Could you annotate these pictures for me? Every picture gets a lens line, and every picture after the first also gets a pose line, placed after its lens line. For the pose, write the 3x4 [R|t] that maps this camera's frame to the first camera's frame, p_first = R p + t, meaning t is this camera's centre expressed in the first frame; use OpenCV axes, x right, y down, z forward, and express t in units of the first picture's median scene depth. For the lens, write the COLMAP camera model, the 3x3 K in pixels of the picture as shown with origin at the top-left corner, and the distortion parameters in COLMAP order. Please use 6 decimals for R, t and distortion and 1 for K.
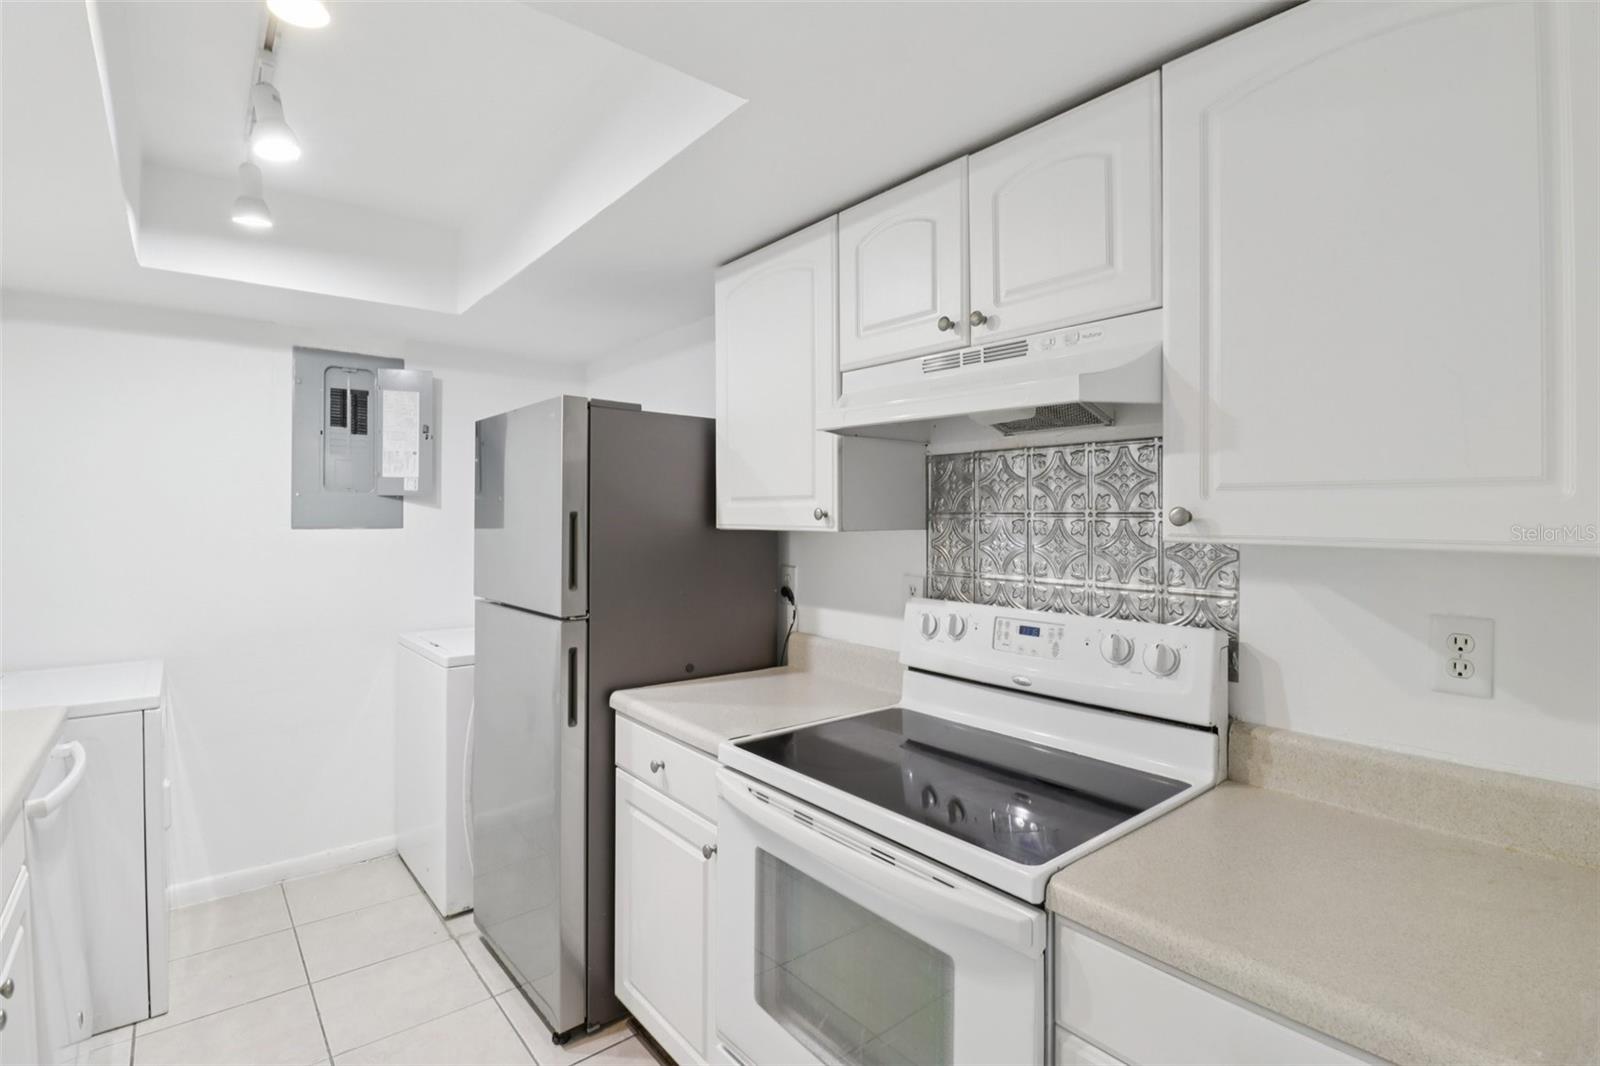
lens RADIAL K [[729.7, 0, 814.5], [0, 729.7, 518.5], [0, 0, 1]] dist [-0.000897, -0.013852]
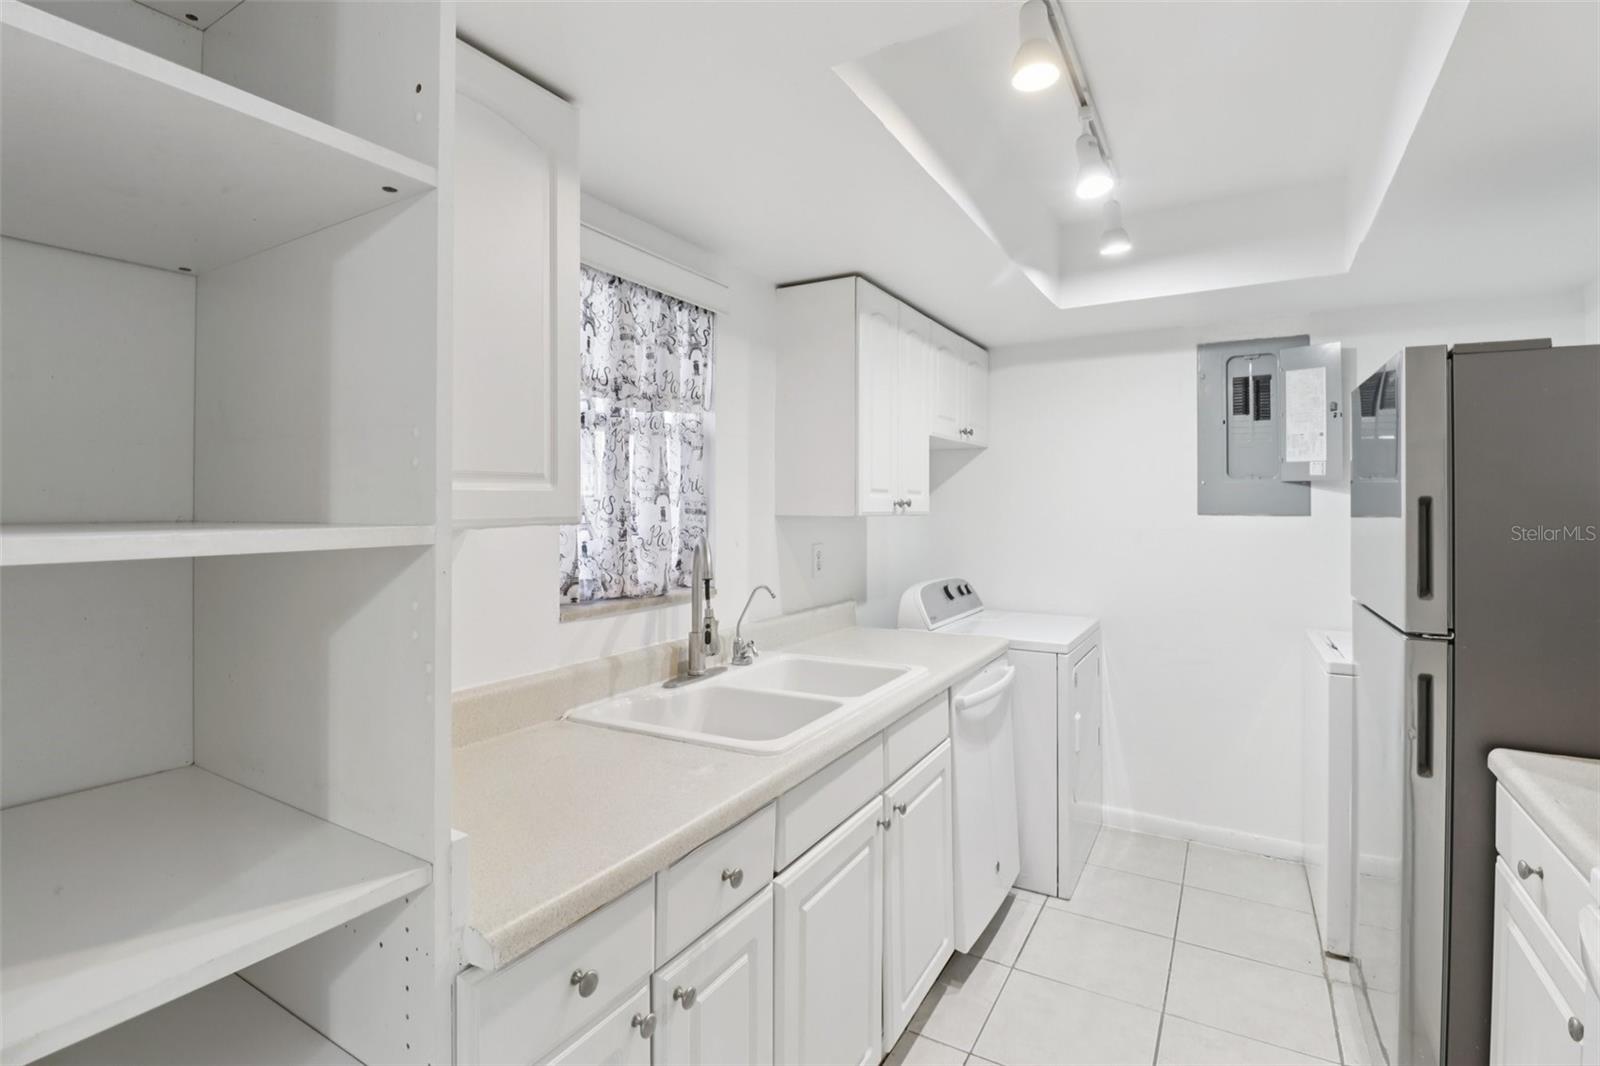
lens RADIAL K [[739.1, 0, 800.3], [0, 739.1, 497.3], [0, 0, 1]] dist [-0.001526, -0.013639]
pose [[0.342298, -0.008013, -0.939557, 0.170390], [-0.003022, 0.999949, -0.009628, 0.000915], [0.939586, 0.006135, 0.342257, 0.121971]]
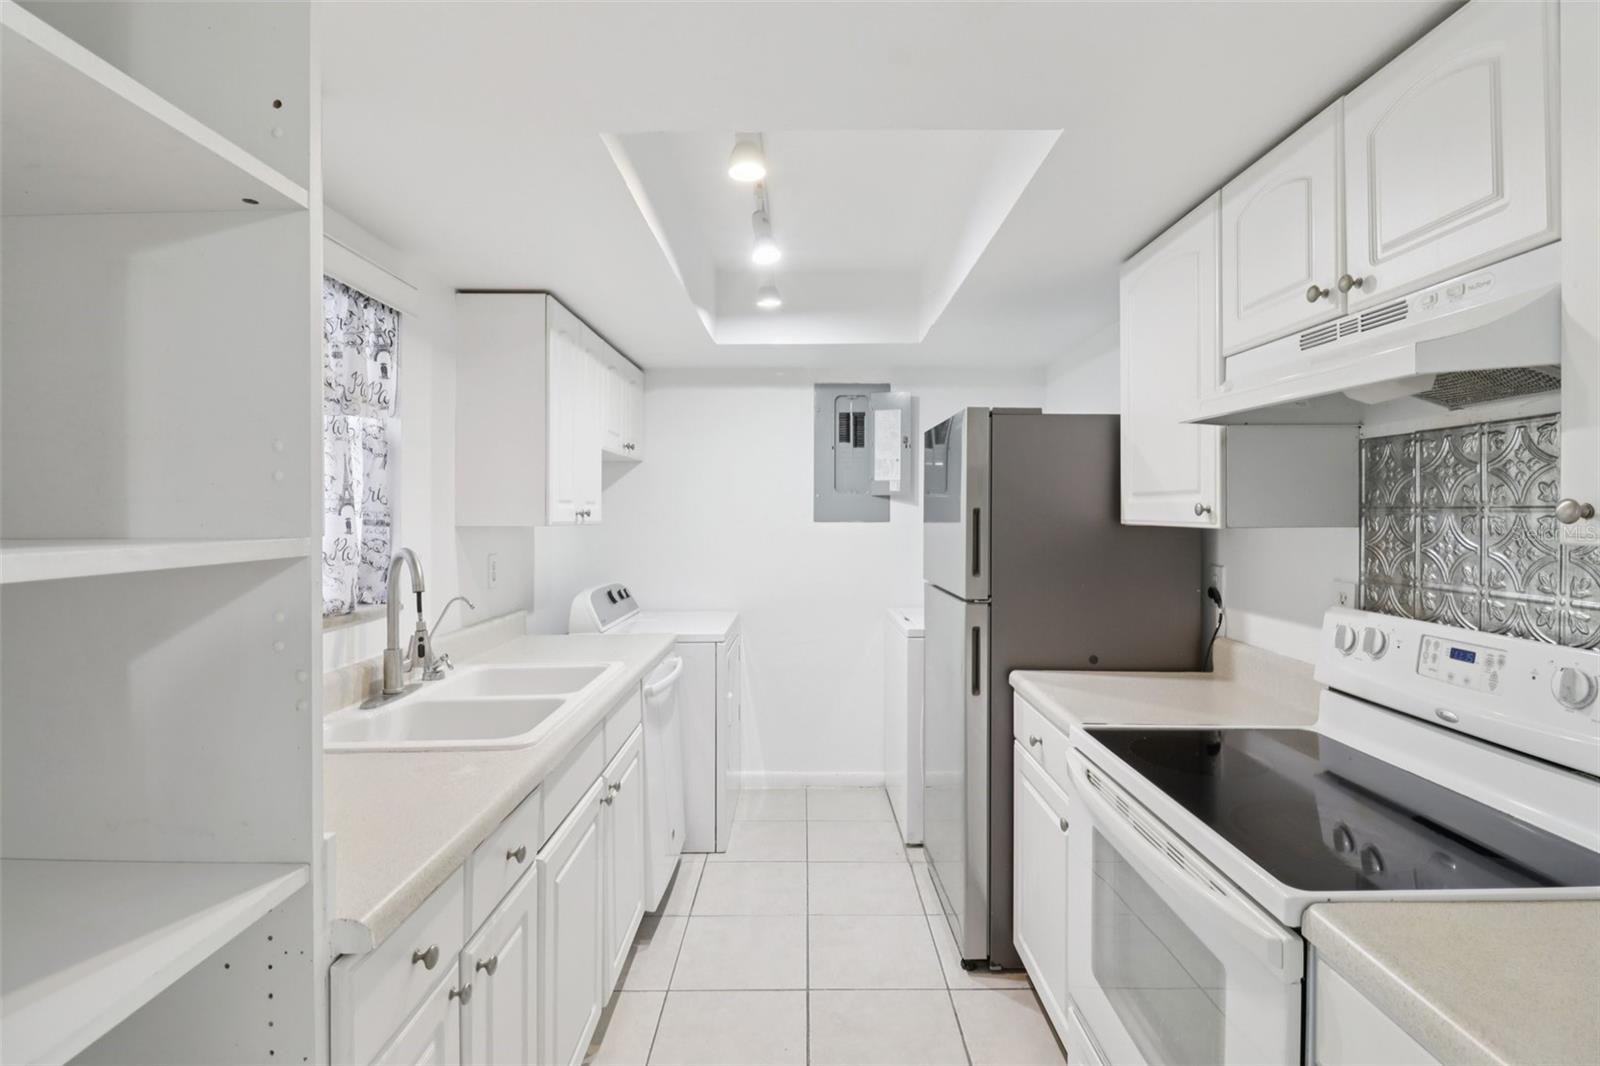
lens RADIAL K [[729.7, 0, 814.5], [0, 729.7, 518.5], [0, 0, 1]] dist [-0.000897, -0.013852]
pose [[0.774365, 0.003586, -0.632729, 0.200633], [0.000339, 0.999981, 0.006082, -0.000129], [0.632739, -0.004924, 0.774349, -0.048595]]
